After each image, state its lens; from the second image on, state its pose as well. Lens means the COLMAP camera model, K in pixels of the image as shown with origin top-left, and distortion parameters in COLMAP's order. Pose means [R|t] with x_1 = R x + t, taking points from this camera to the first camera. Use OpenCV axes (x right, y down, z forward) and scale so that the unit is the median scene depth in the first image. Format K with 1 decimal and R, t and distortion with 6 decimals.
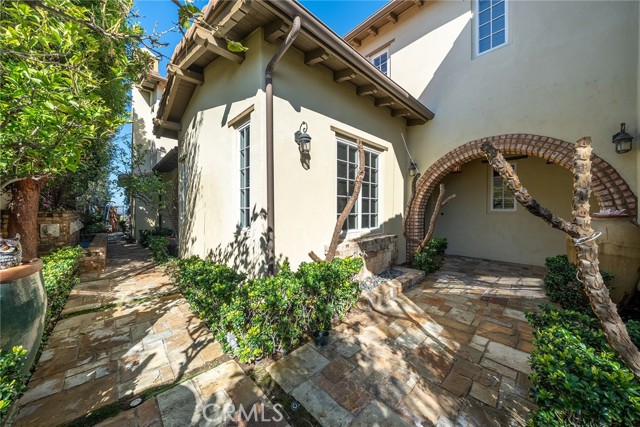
lens RADIAL K [[218.1, 0, 318.2], [0, 218.1, 211.3], [0, 0, 1]] dist [0.000242, 0.000073]
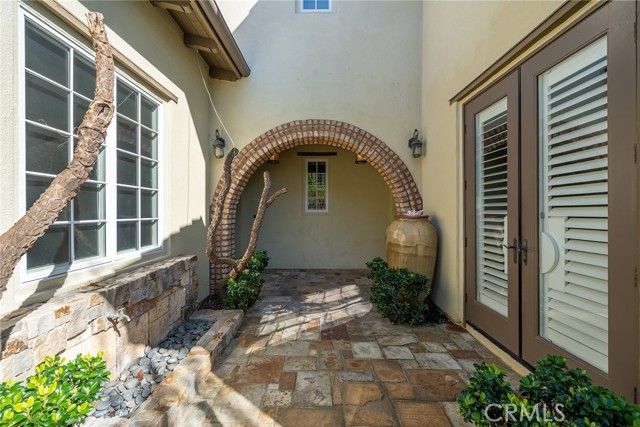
lens RADIAL K [[265.0, 0, 317.2], [0, 265.0, 212.1], [0, 0, 1]] dist [-0.000369, 0.000552]
pose [[0.693544, -0.005610, 0.720393, 0.092946], [0.006878, 0.999976, 0.001165, -0.003324], [-0.720382, 0.004147, 0.693566, 0.325045]]
